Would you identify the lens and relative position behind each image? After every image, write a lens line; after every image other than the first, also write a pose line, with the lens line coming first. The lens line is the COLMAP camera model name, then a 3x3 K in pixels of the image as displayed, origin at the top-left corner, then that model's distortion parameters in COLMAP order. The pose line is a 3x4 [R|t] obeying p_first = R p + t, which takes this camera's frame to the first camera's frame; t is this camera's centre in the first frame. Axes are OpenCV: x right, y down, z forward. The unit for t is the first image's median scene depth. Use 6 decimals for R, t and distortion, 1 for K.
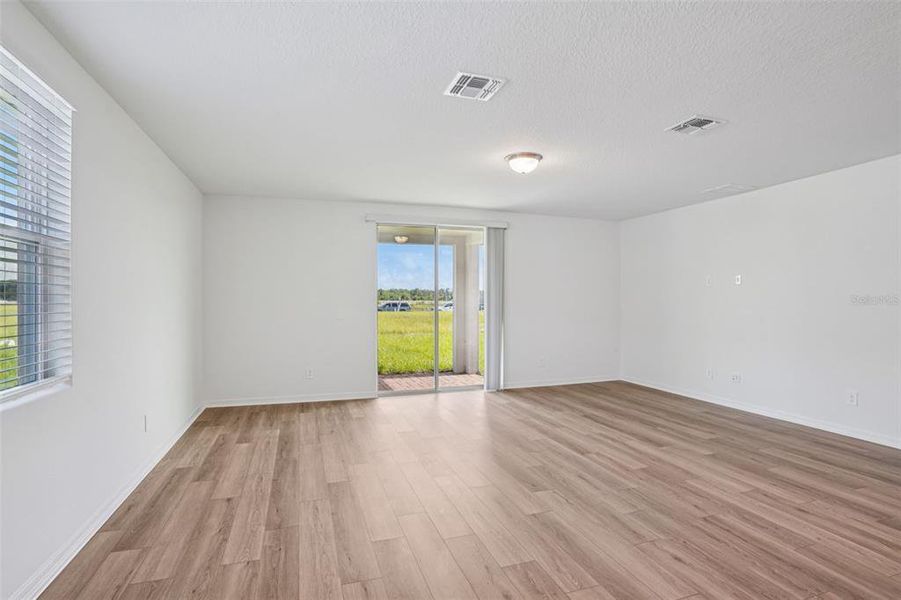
lens RADIAL K [[450.6, 0, 452.2], [0, 450.6, 297.9], [0, 0, 1]] dist [-0.076459, 0.032189]
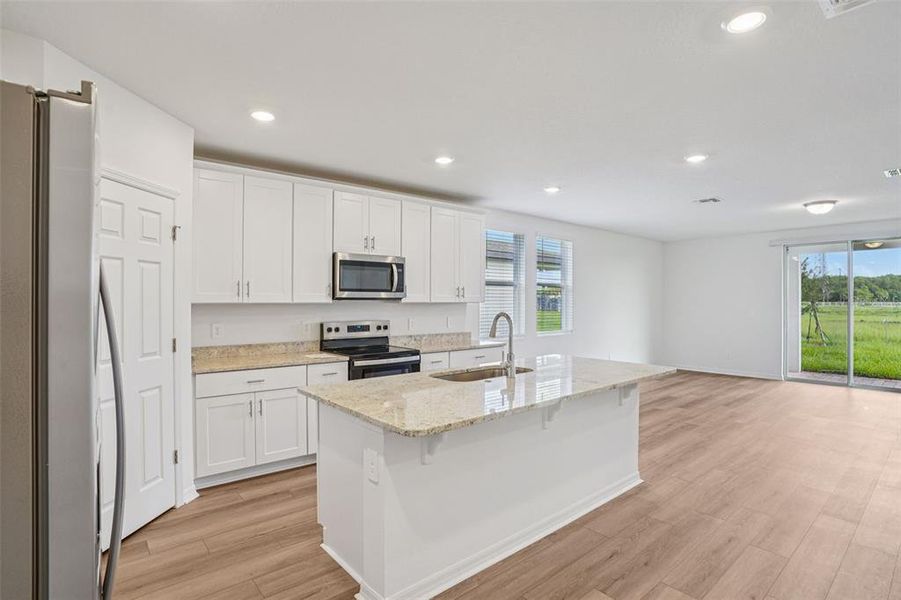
lens RADIAL K [[450.6, 0, 452.2], [0, 450.6, 297.9], [0, 0, 1]] dist [-0.076459, 0.032189]
pose [[0.377109, -0.004483, -0.926158, 1.016115], [0.003215, 0.999989, -0.003531, -0.022586], [0.926163, -0.001646, 0.377119, -0.572211]]
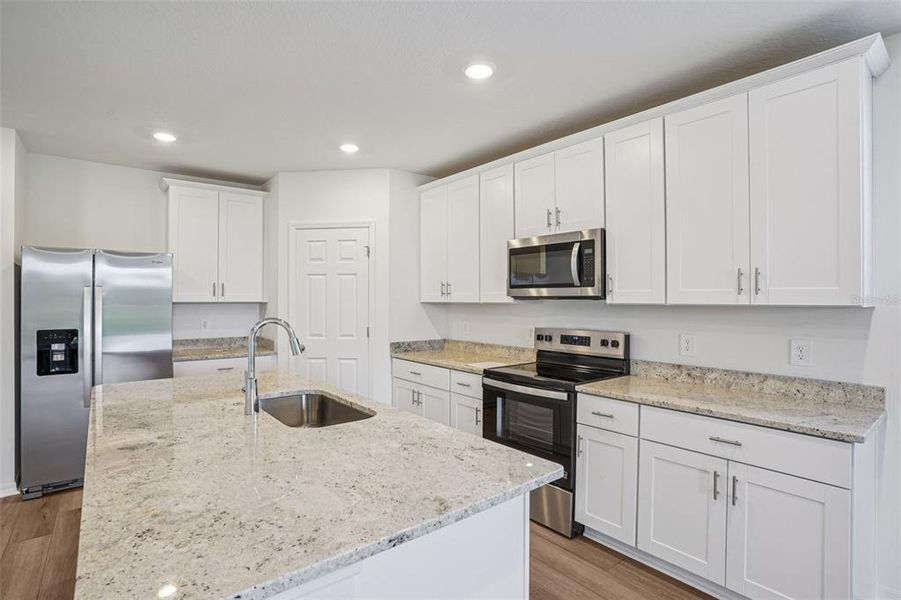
lens RADIAL K [[450.6, 0, 452.2], [0, 450.6, 297.9], [0, 0, 1]] dist [-0.076459, 0.032189]
pose [[-0.937424, -0.000326, -0.348189, 0.324213], [0.002136, 0.999975, -0.006688, -0.019690], [0.348182, -0.007014, -0.937401, 0.343770]]
